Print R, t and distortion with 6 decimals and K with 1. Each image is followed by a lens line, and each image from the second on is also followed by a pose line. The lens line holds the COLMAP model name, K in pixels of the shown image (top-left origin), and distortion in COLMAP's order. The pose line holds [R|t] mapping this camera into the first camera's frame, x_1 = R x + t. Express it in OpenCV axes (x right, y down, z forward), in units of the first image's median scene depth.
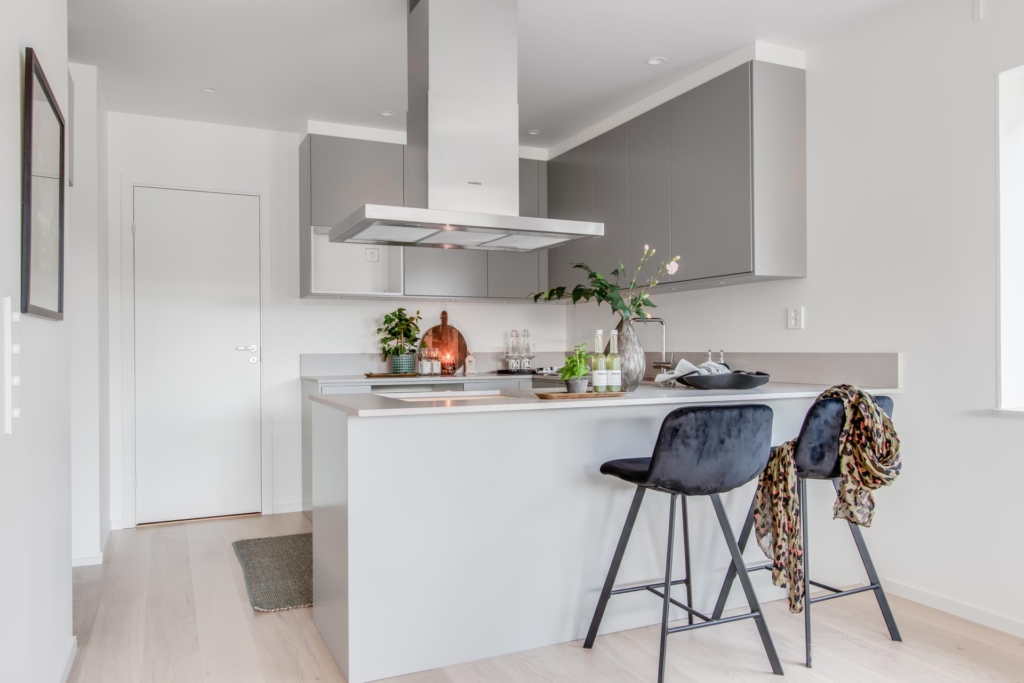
lens RADIAL K [[731.1, 0, 512.0], [0, 731.1, 341.5], [0, 0, 1]] dist [0.002914, 0.001818]
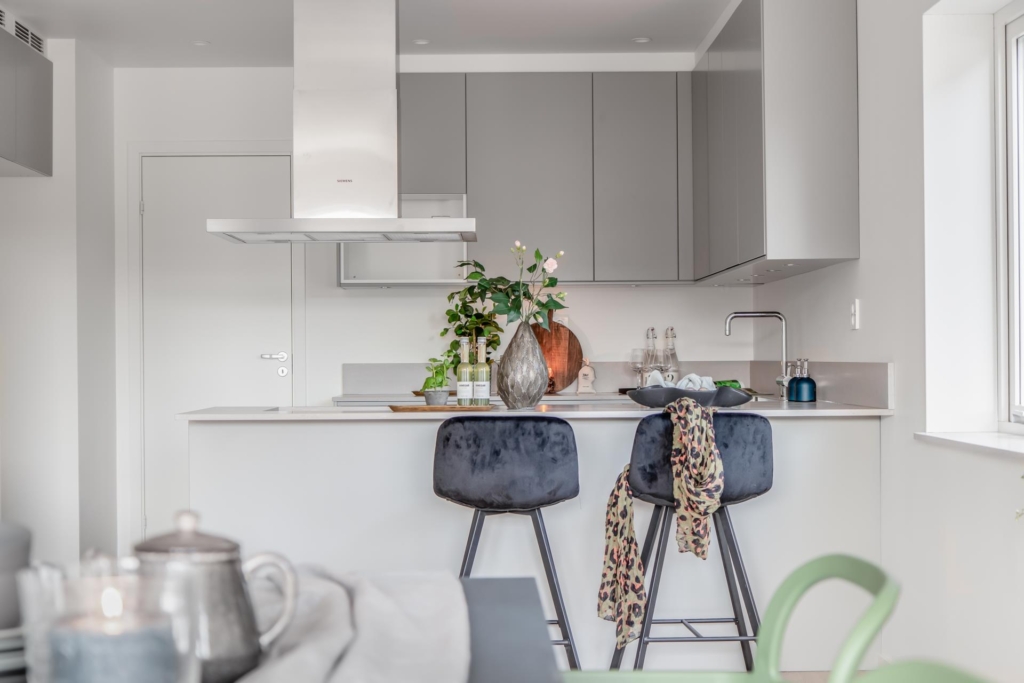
lens RADIAL K [[1655.8, 0, 512.0], [0, 1655.8, 341.5], [0, 0, 1]] dist [-0.033510, -0.033449]
pose [[0.913951, -0.004877, -0.405795, 0.650003], [0.005889, 0.999982, 0.001246, -0.008163], [0.405781, -0.003529, 0.913963, -0.550309]]
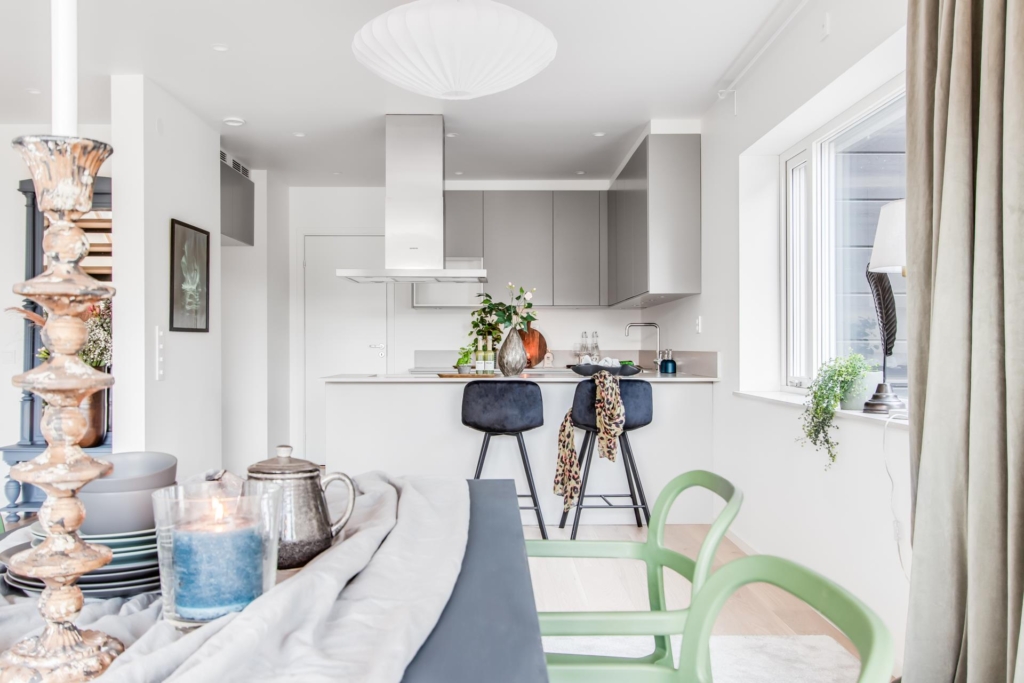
lens RADIAL K [[880.5, 0, 512.0], [0, 880.5, 341.5], [0, 0, 1]] dist [-0.000469, -0.001233]
pose [[0.914736, 0.001396, -0.404049, 0.628105], [0.000147, 0.999993, 0.003788, -0.007072], [0.404052, -0.003525, 0.914729, -0.487869]]
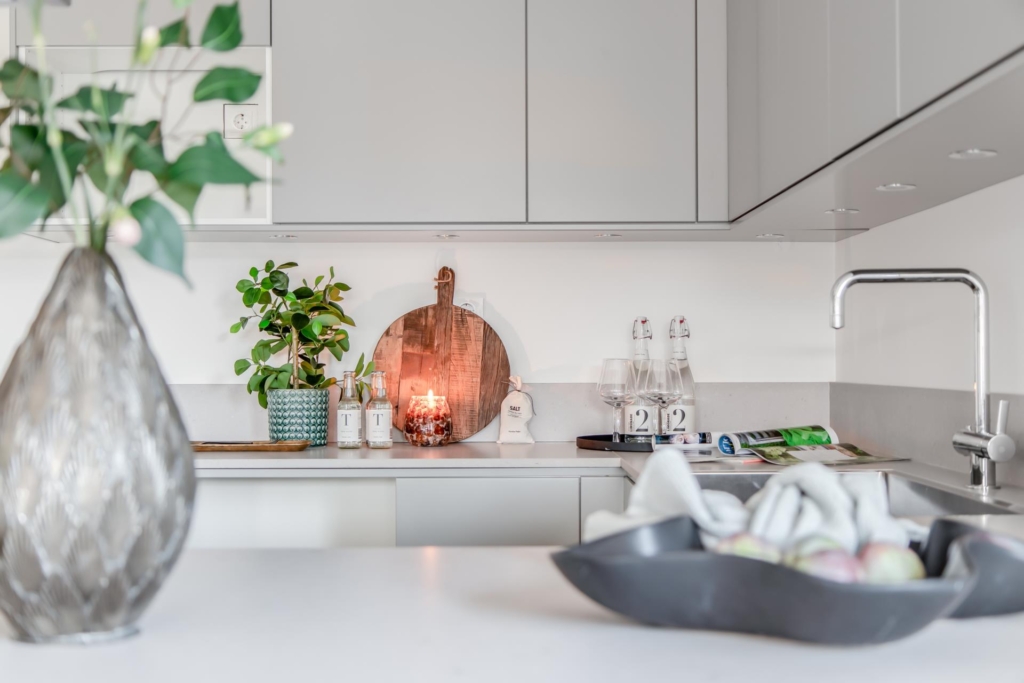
lens RADIAL K [[1655.8, 0, 512.0], [0, 1655.8, 341.5], [0, 0, 1]] dist [-0.033510, -0.033449]
pose [[0.917406, -0.002333, -0.397945, 0.334223], [0.001733, 0.999997, -0.001867, -0.004877], [0.397948, 0.001023, 0.917407, 0.351597]]
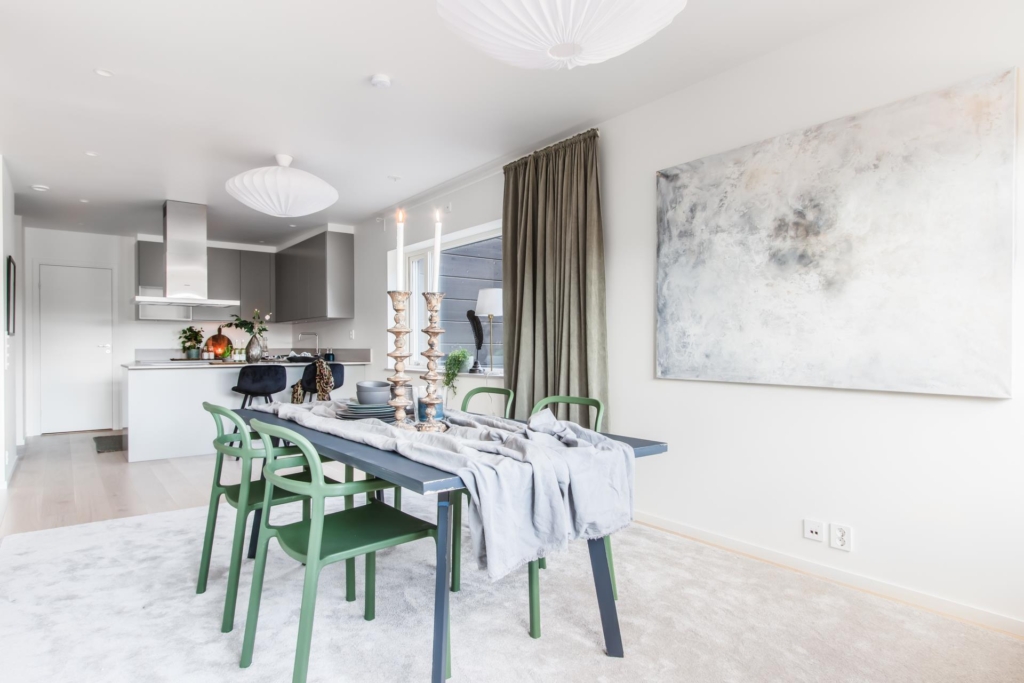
lens RADIAL K [[566.3, 0, 495.9], [0, 566.3, 345.1], [0, 0, 1]] dist [-0.001046, -0.000279]
pose [[0.977259, 0.003777, 0.212015, 0.402576], [-0.005213, 0.999967, 0.006213, -0.009548], [-0.211984, -0.007177, 0.977247, -0.835583]]
